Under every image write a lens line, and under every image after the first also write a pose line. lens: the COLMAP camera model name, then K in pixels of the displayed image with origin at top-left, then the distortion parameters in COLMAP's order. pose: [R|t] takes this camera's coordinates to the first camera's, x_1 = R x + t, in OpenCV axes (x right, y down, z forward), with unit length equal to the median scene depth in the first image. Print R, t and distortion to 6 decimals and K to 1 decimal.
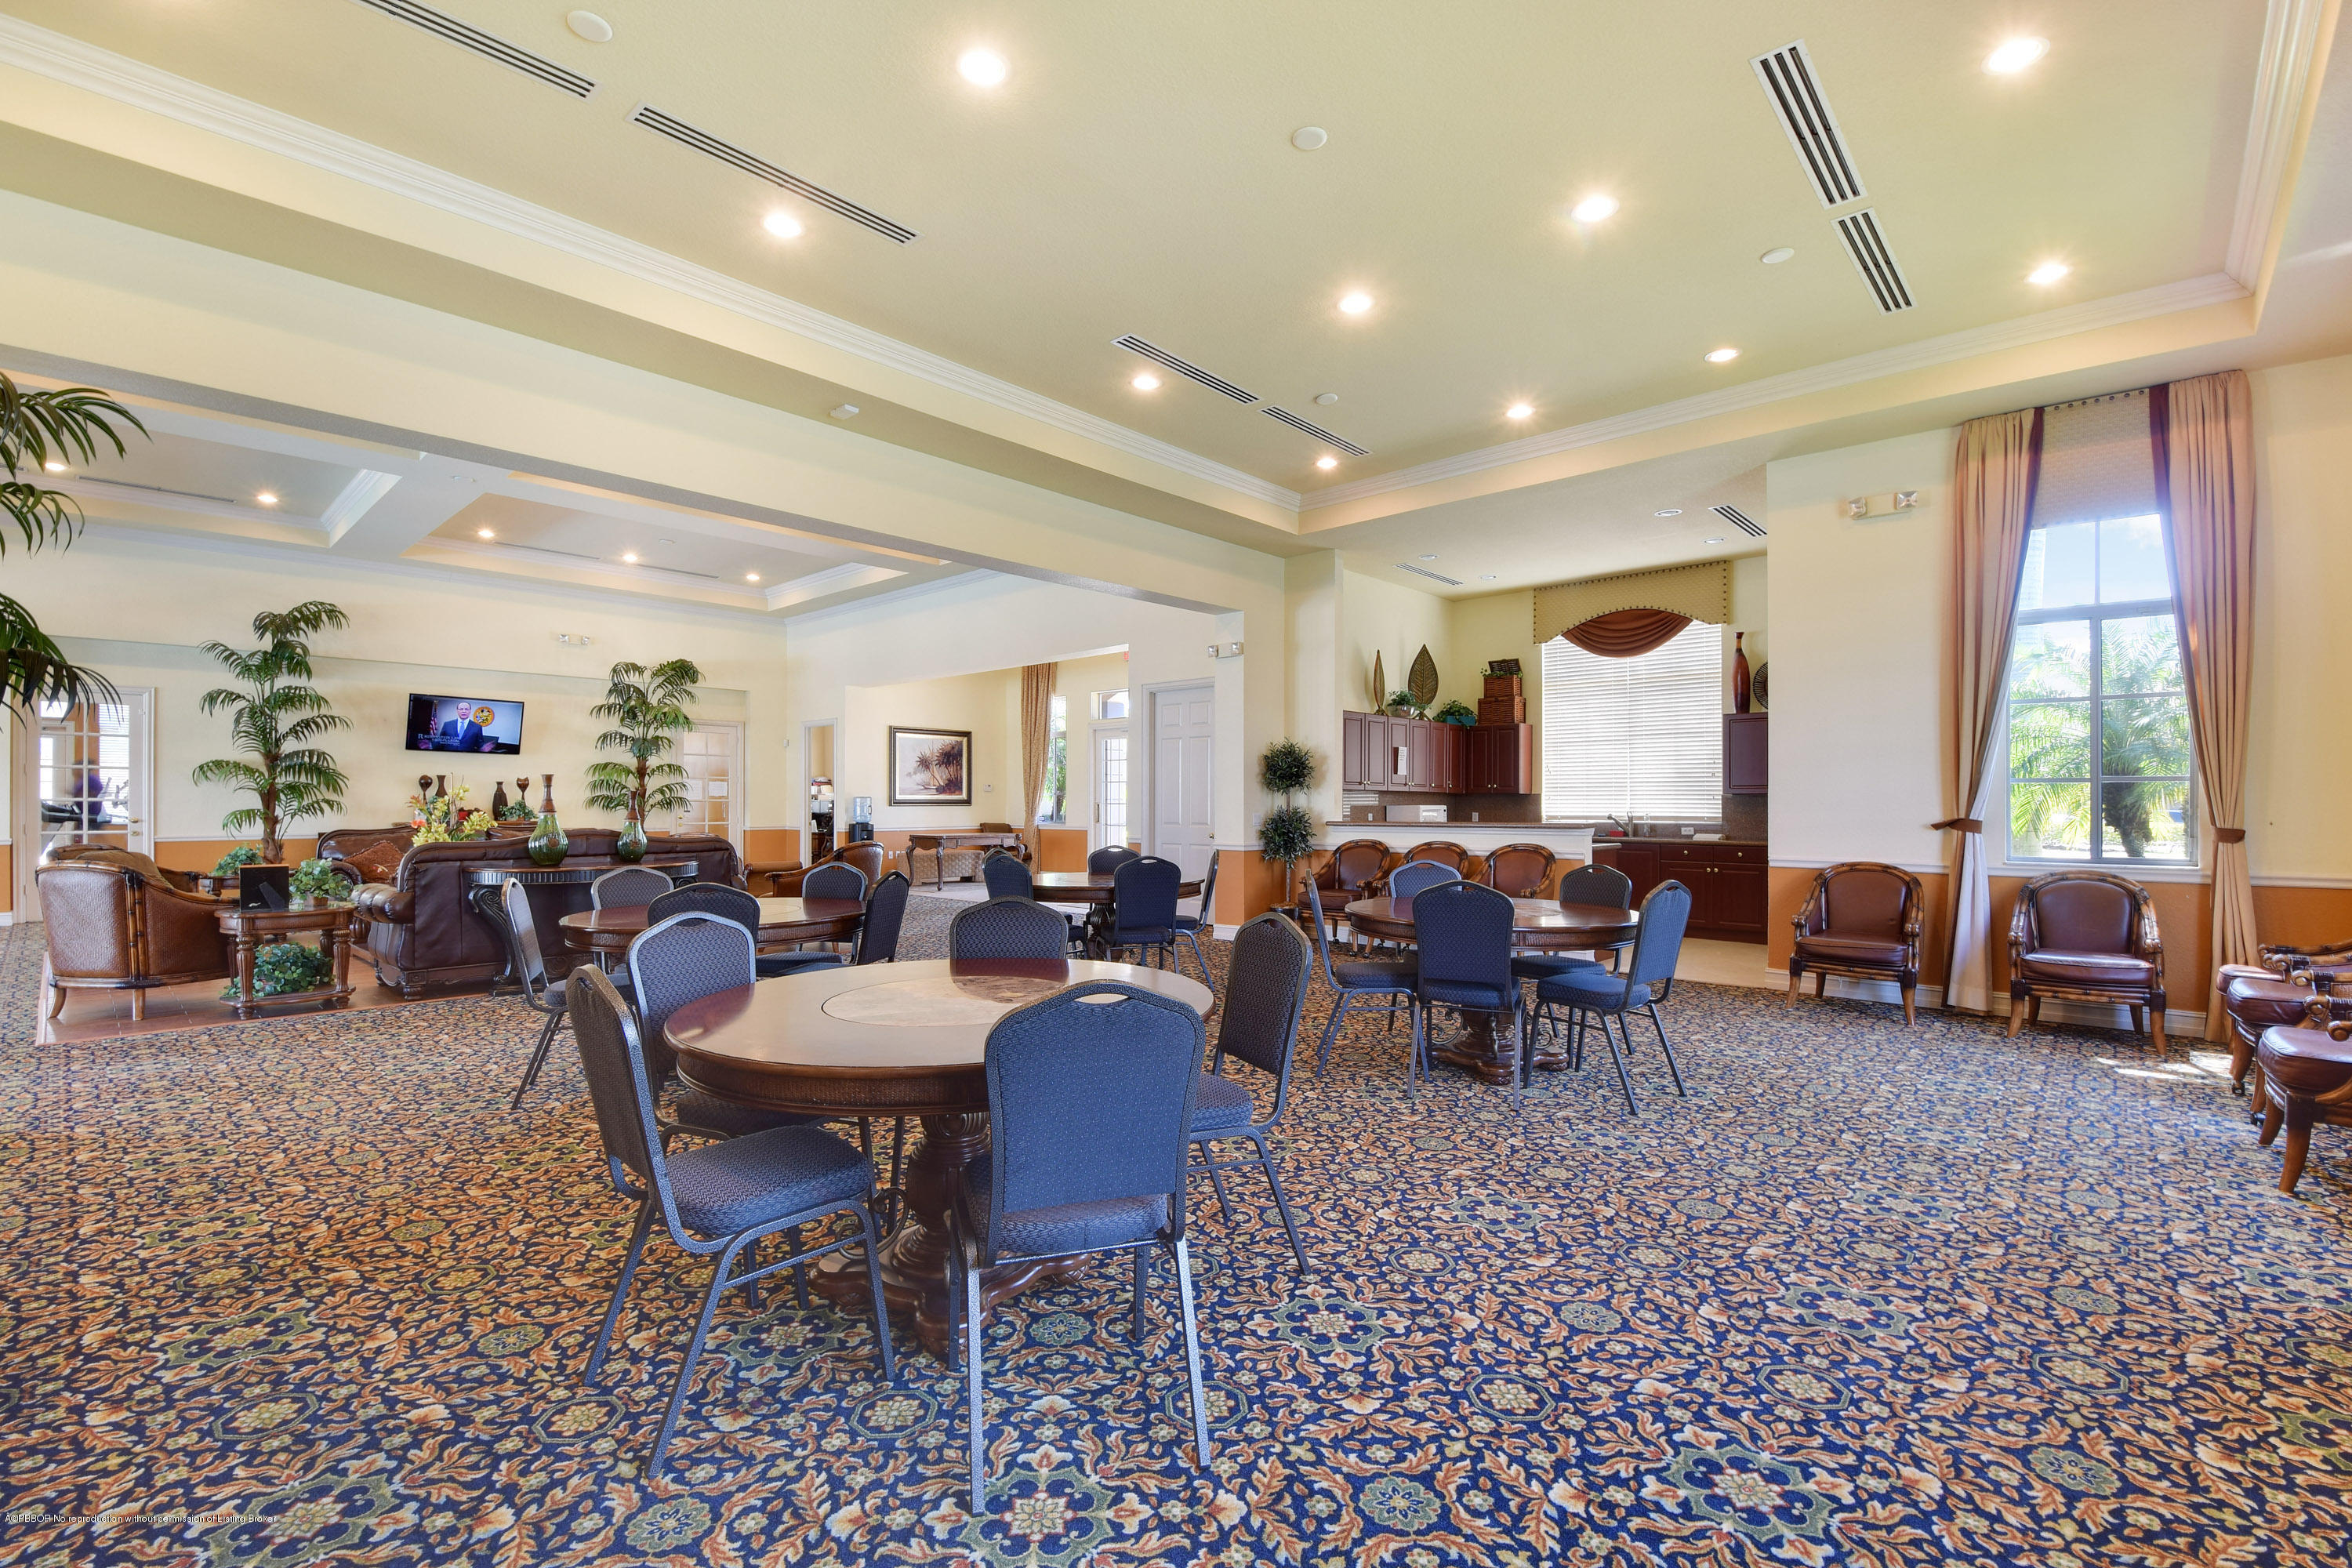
lens RADIAL K [[1058.5, 0, 1176.0], [0, 1058.5, 784.0], [0, 0, 1]] dist [-0.001955, -0.000458]
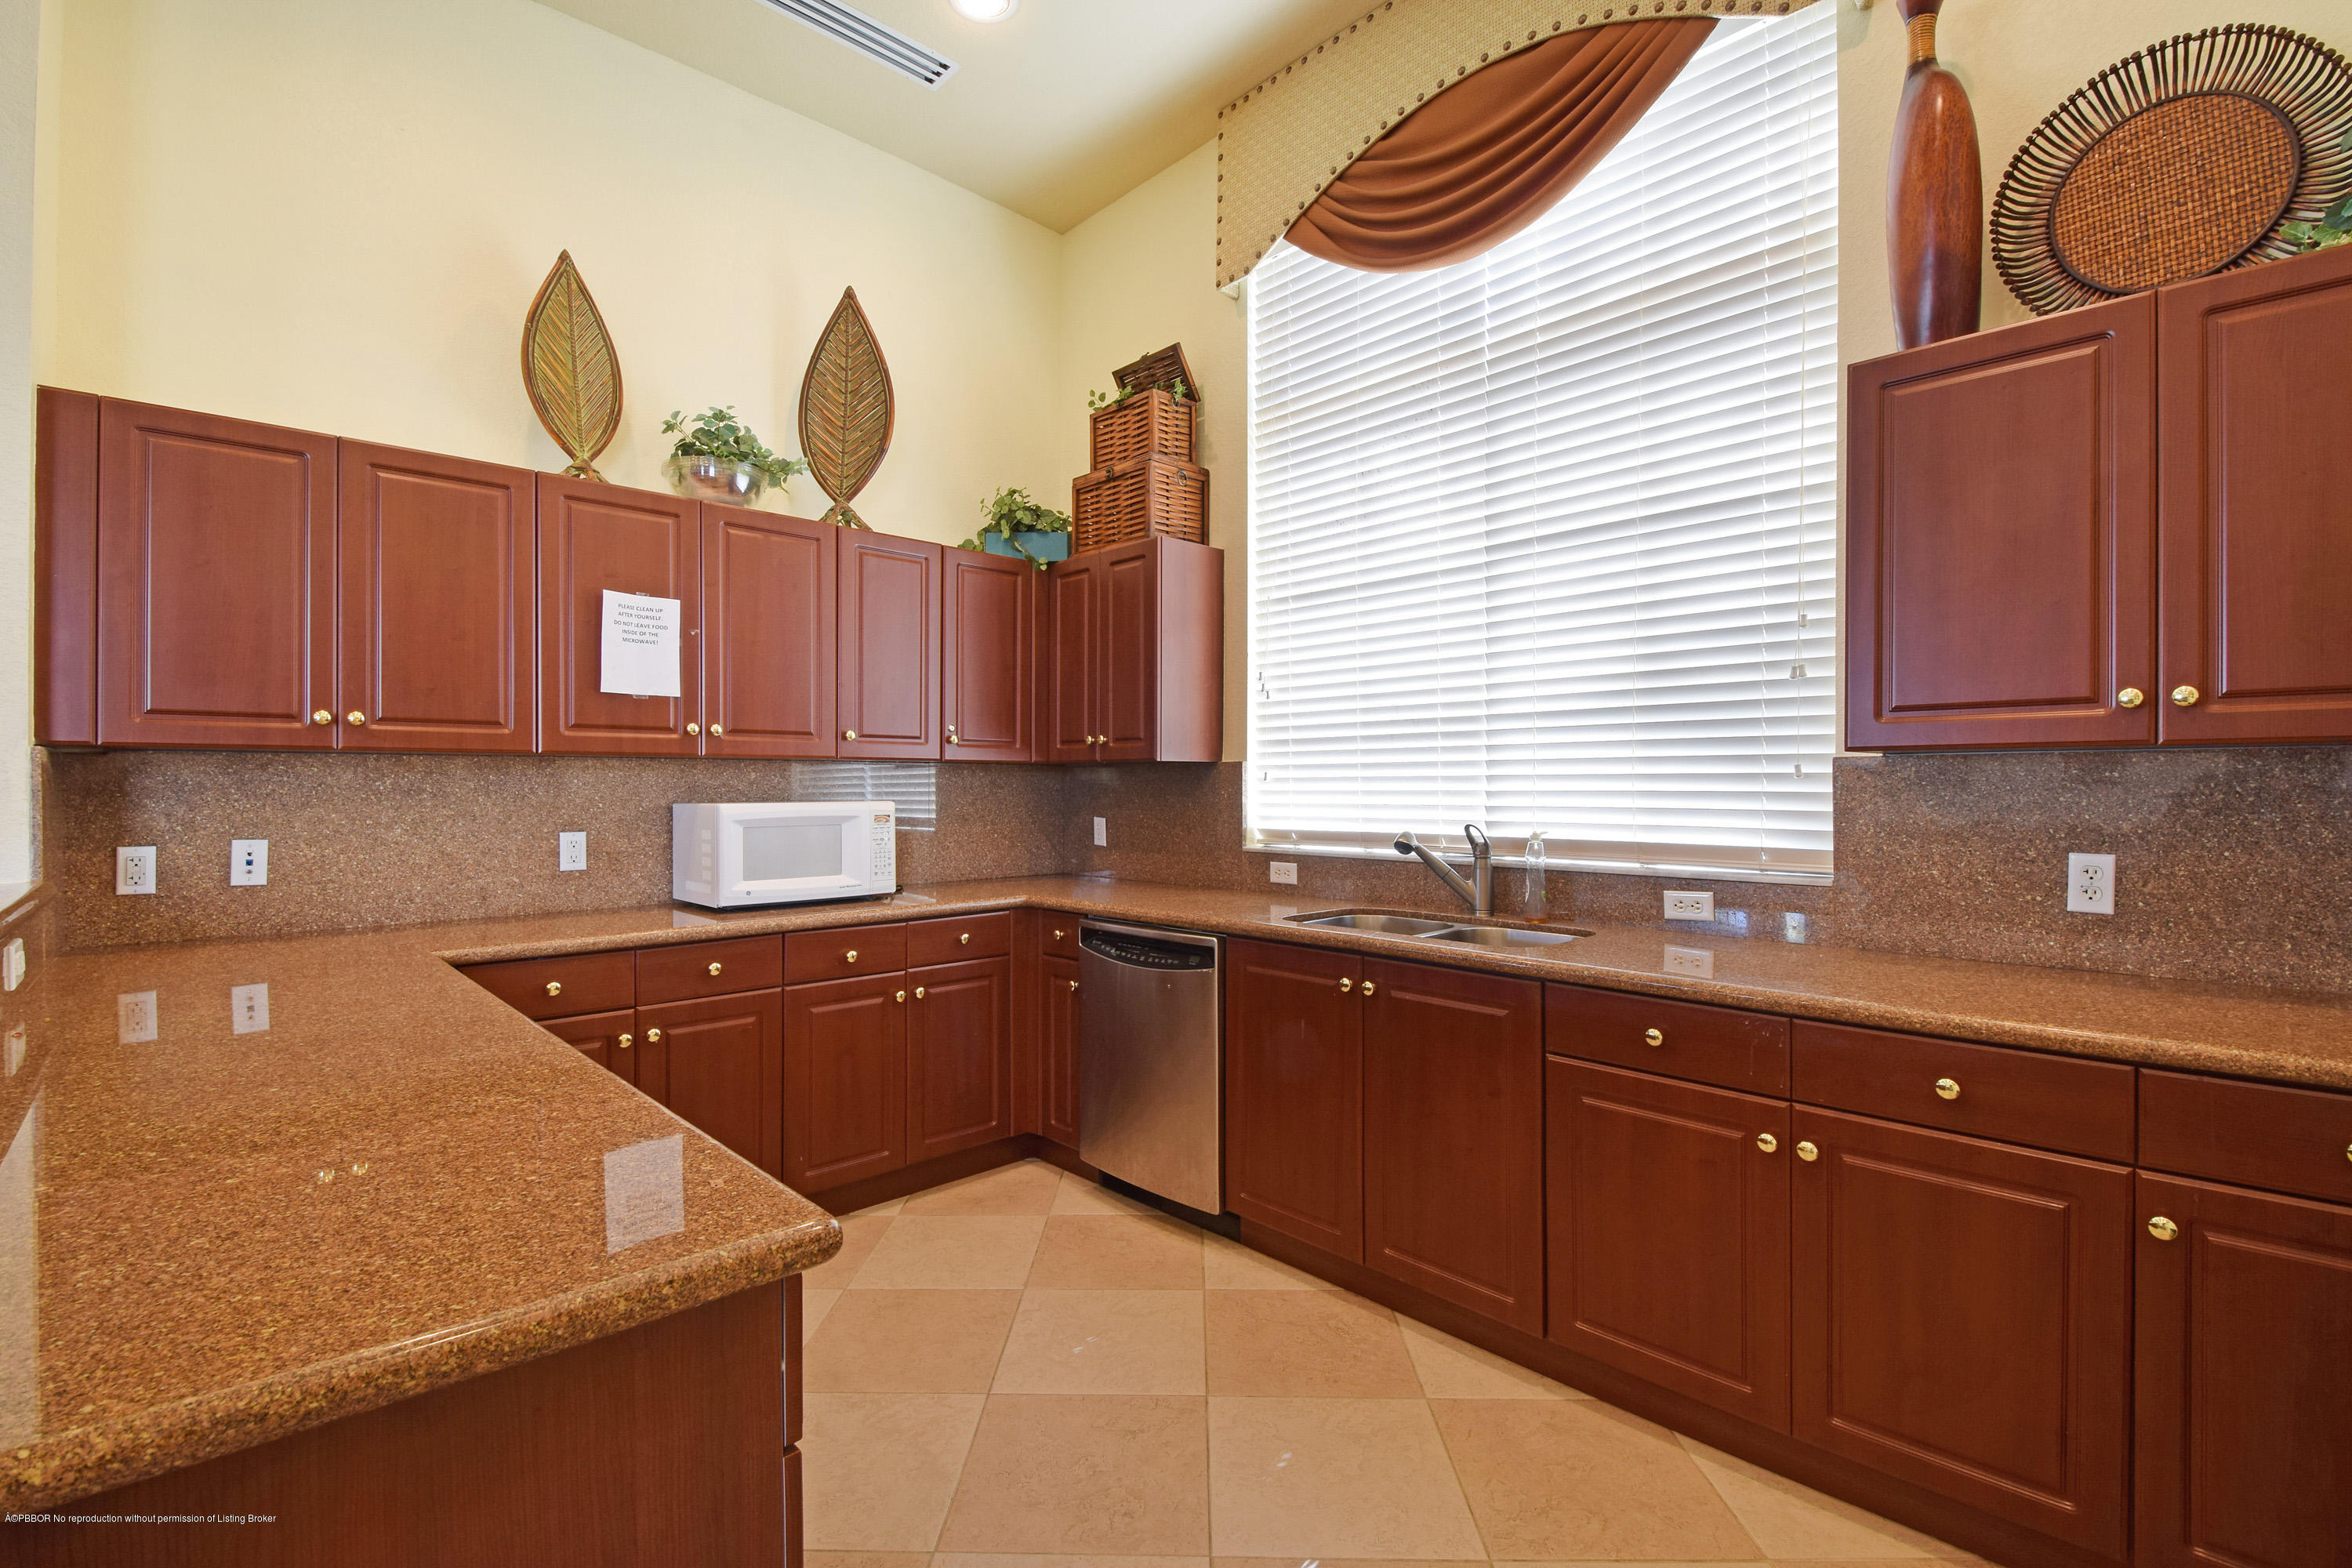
lens RADIAL K [[1058.5, 0, 1176.0], [0, 1058.5, 784.0], [0, 0, 1]] dist [-0.001955, -0.000458]
pose [[0.996496, -0.001258, -0.083634, 0.373427], [0.002516, 0.999885, 0.014928, 0.012301], [0.083606, -0.015086, 0.996385, 0.722315]]
